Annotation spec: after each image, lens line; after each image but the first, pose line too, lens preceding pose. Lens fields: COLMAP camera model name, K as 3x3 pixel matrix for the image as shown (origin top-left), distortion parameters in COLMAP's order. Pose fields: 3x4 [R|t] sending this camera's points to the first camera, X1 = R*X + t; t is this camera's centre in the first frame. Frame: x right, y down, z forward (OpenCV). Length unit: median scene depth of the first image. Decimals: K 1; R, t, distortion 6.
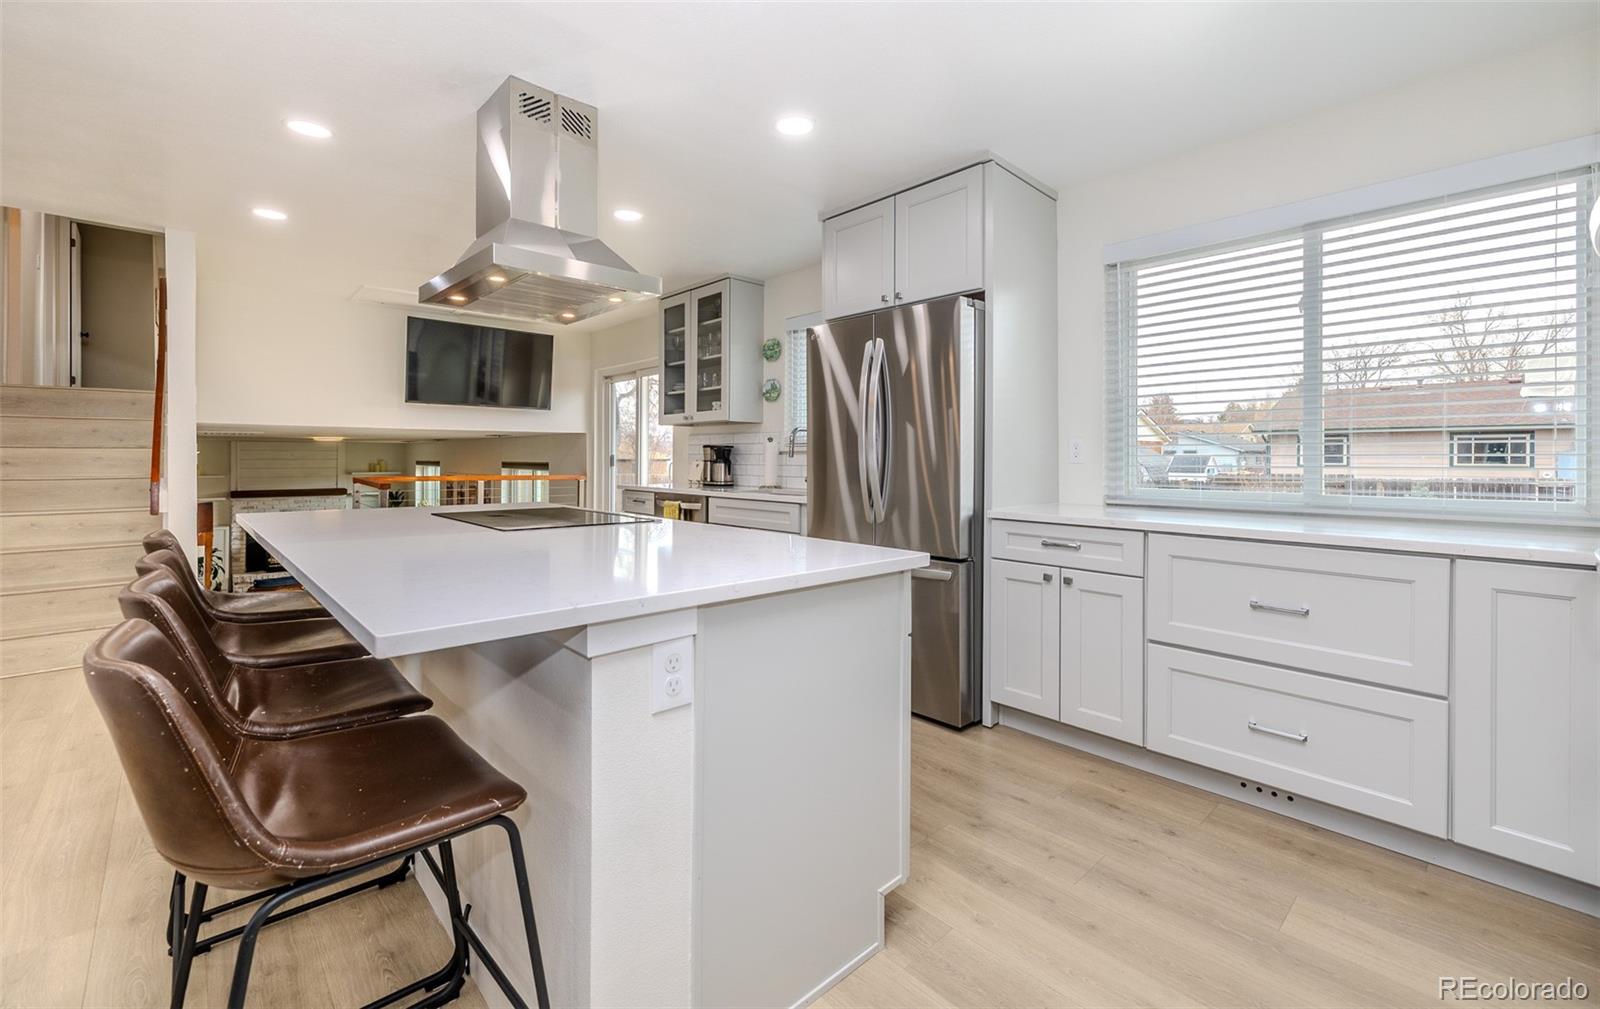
lens RADIAL K [[676.2, 0, 795.3], [0, 676.2, 456.2], [0, 0, 1]] dist [0.000056, -0.000061]
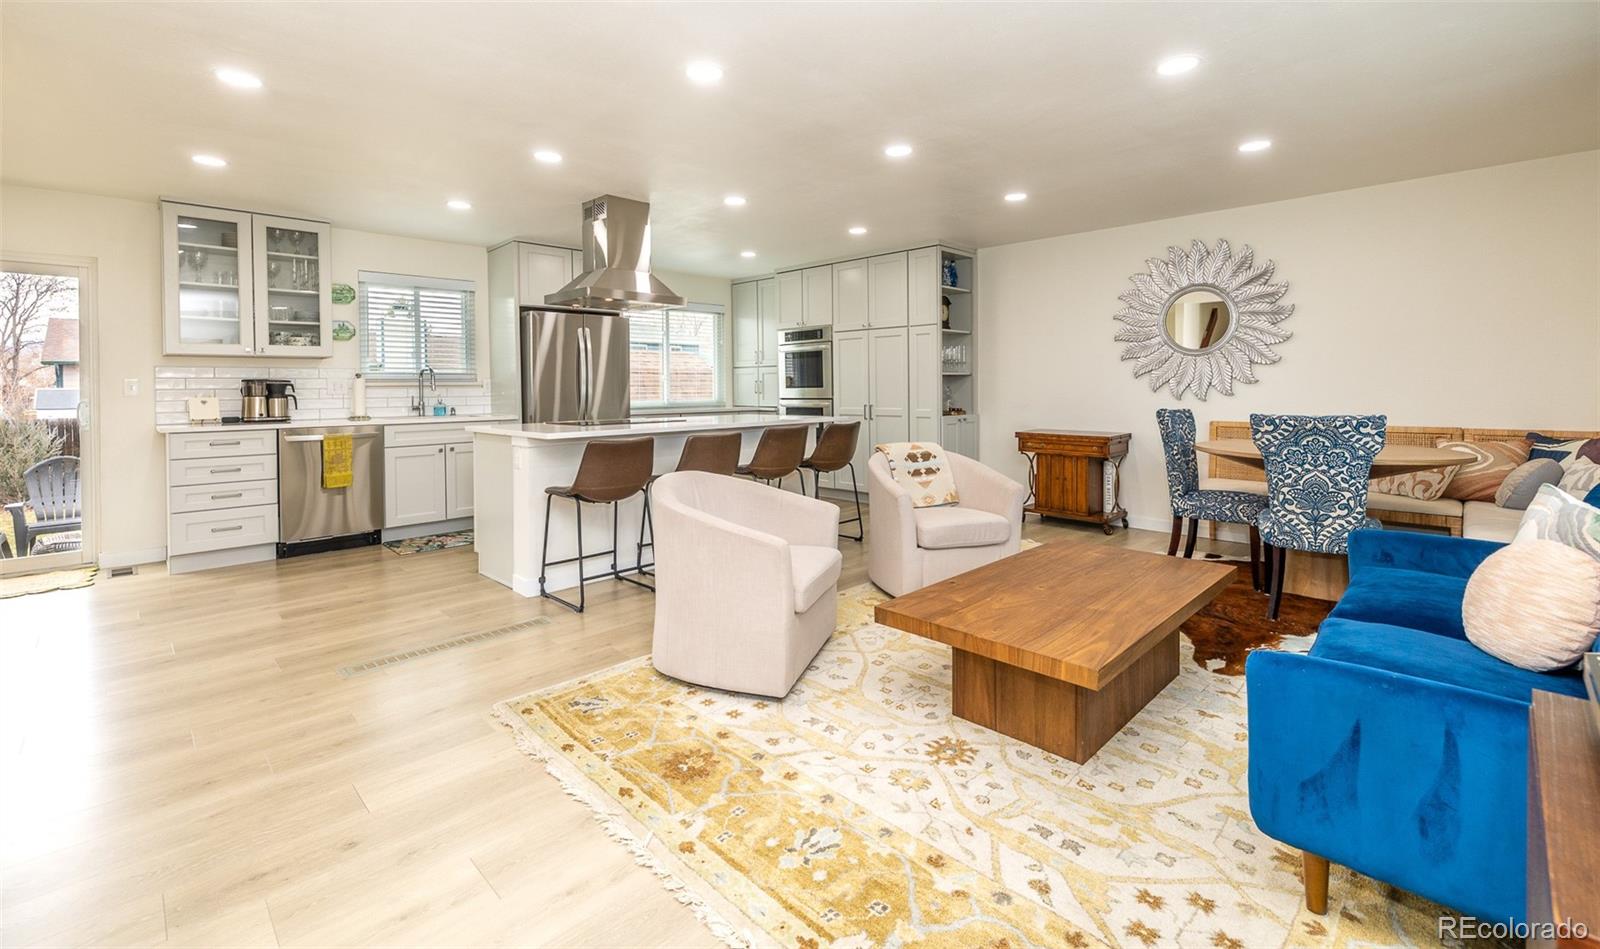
lens RADIAL K [[678.0, 0, 794.5], [0, 678.0, 389.9], [0, 0, 1]] dist [0.000489, 0.000021]
pose [[-0.045618, -0.007356, 0.998932, -1.126462], [0.007101, 0.999945, 0.007688, -0.003551], [-0.998934, 0.007444, -0.045564, 0.297994]]
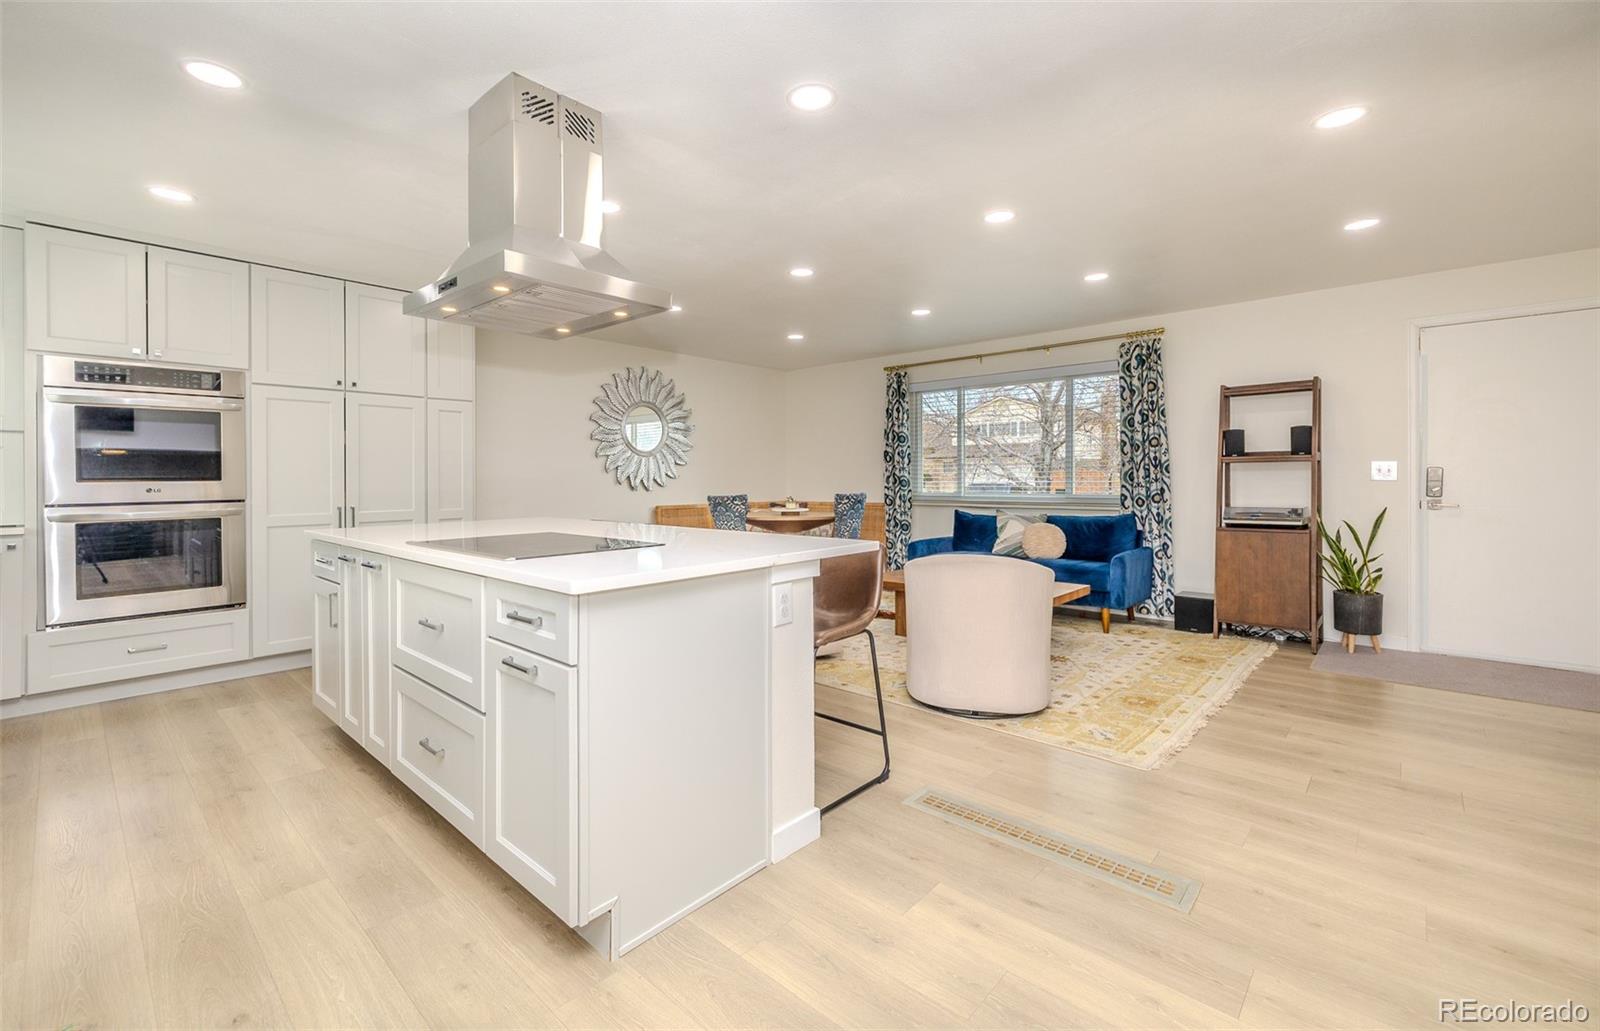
lens RADIAL K [[680.2, 0, 795.7], [0, 680.2, 475.0], [0, 0, 1]] dist [-0.000857, -0.000057]
pose [[-0.995350, 0.001844, -0.096309, -0.325647], [0.002510, 0.999974, -0.006801, 0.002865], [0.096294, -0.007011, -0.995328, 0.976912]]
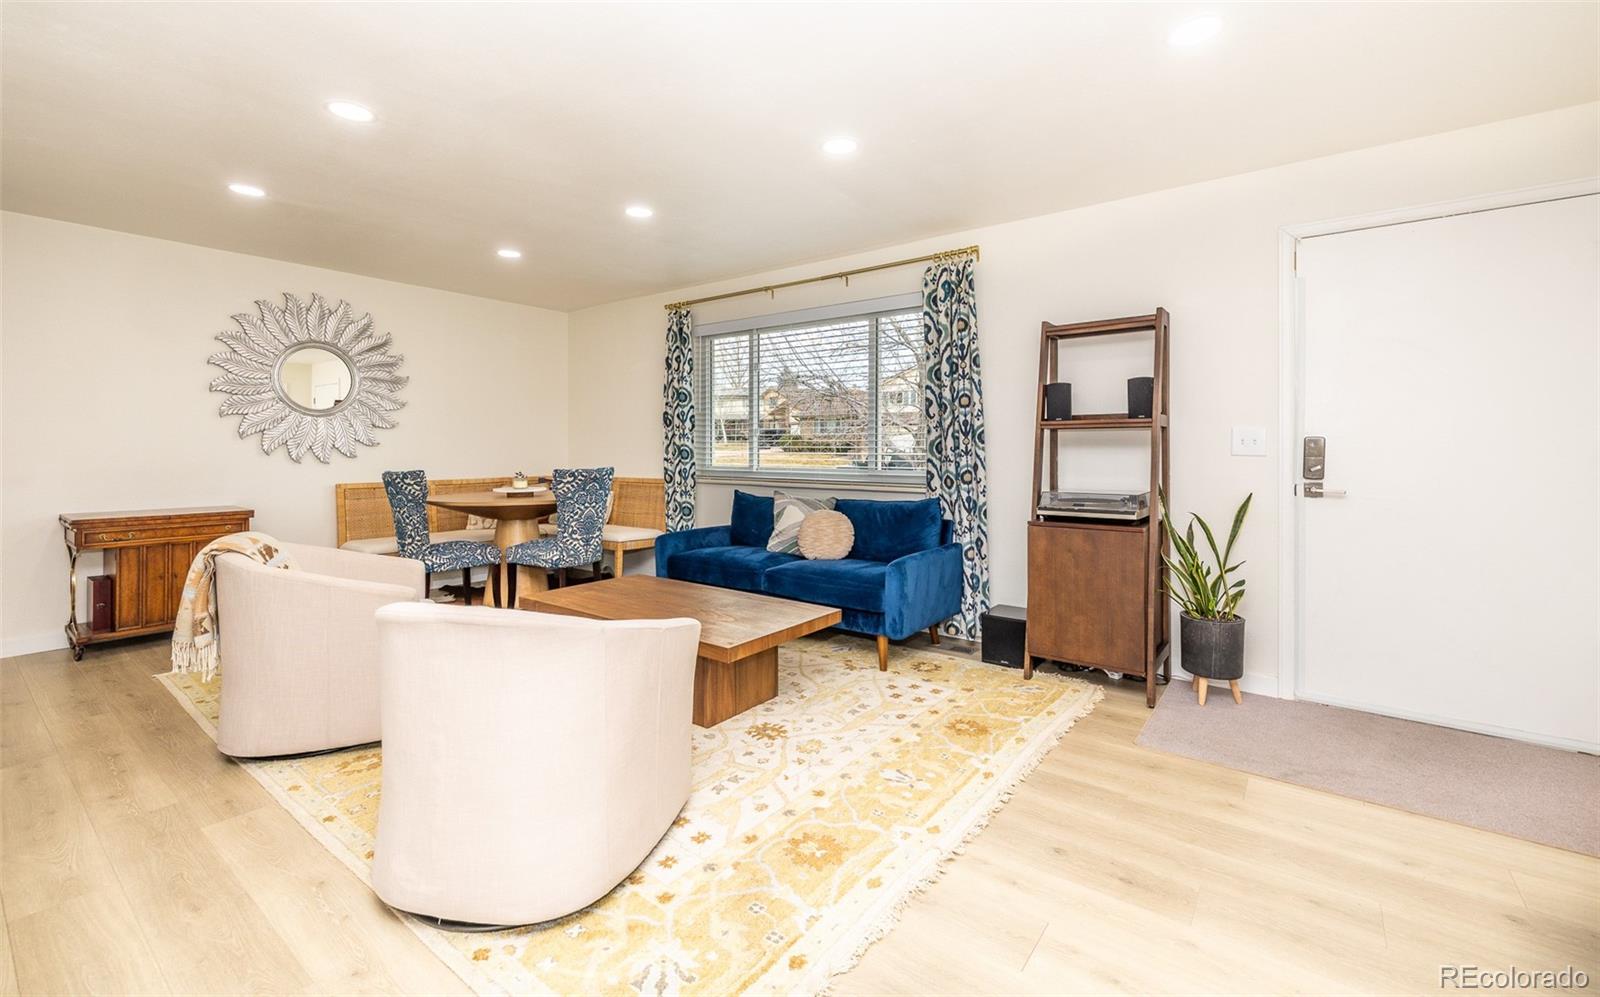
lens RADIAL K [[679.5, 0, 799.2], [0, 679.5, 440.3], [0, 0, 1]] dist [-0.001507, 0.000079]
pose [[-0.982542, -0.003779, -0.186001, -0.645191], [-0.002097, 0.999955, -0.009239, -0.001315], [0.186028, -0.008688, -0.982506, 0.711574]]
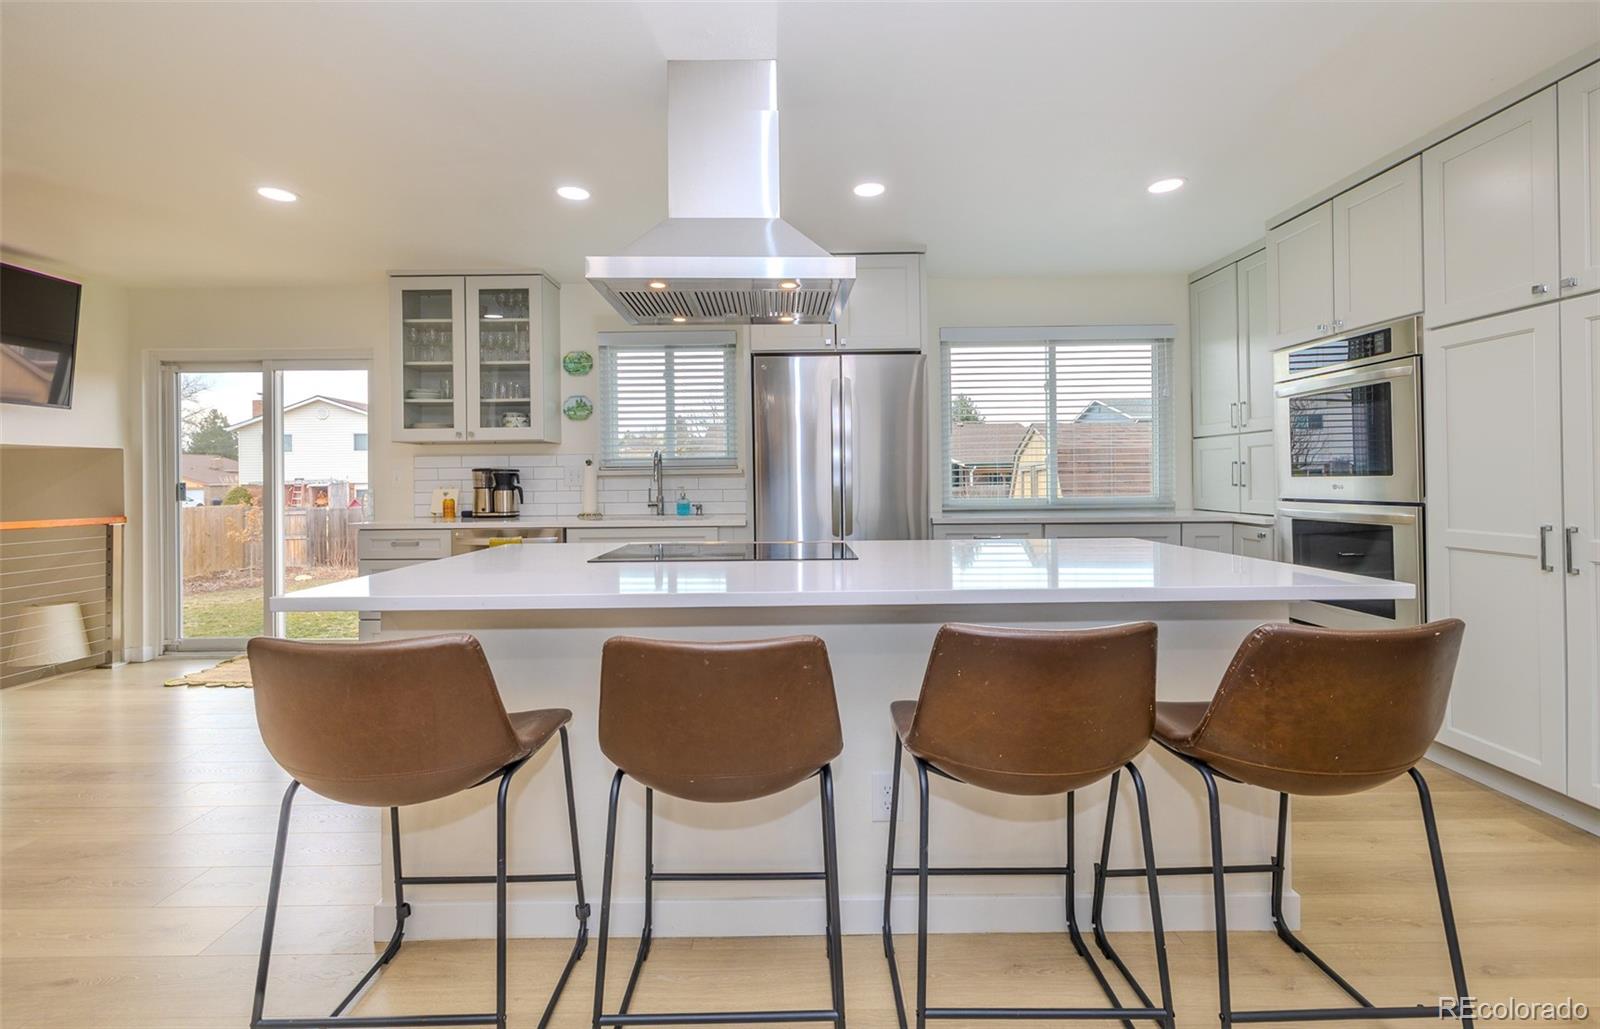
lens RADIAL K [[680.2, 0, 795.7], [0, 680.2, 474.0], [0, 0, 1]] dist [-0.000857, -0.000057]
pose [[0.668209, -0.002448, 0.743969, -0.494560], [0.011460, 0.999910, -0.007003, 0.000381], [-0.743885, 0.013205, 0.668177, 0.170988]]
